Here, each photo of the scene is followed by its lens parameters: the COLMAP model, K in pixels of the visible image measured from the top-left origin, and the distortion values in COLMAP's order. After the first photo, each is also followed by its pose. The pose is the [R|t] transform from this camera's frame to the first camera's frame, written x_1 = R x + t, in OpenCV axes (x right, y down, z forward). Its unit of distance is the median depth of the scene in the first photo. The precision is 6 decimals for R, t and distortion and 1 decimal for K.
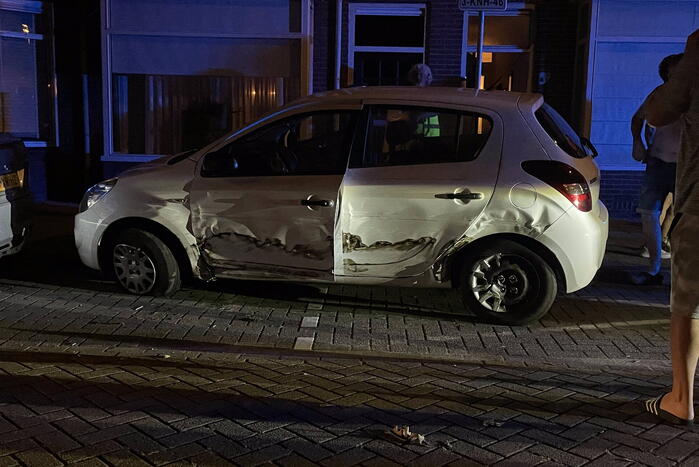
lens RADIAL K [[741.9, 0, 349.5], [0, 741.9, 233.5], [0, 0, 1]] dist [0.007655, 0.001229]
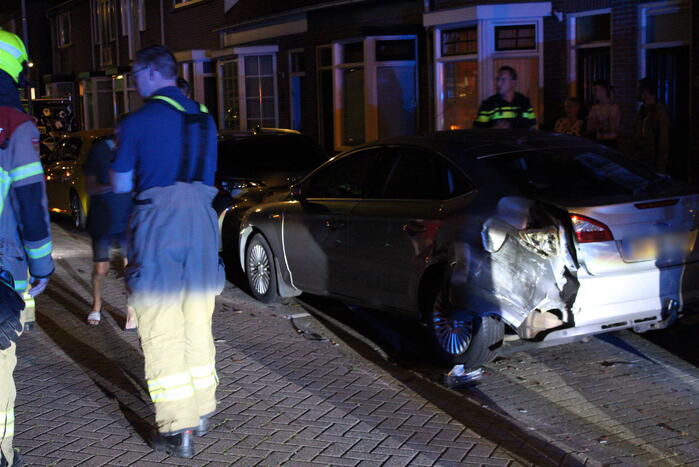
lens RADIAL K [[1137.2, 0, 349.5], [0, 1137.2, 233.5], [0, 0, 1]] dist [-0.013656, 0.015611]
pose [[0.433088, 0.066597, -0.898888, 0.574082], [-0.095421, 0.995050, 0.027747, -0.085337], [0.896287, 0.073755, 0.437299, 0.098418]]
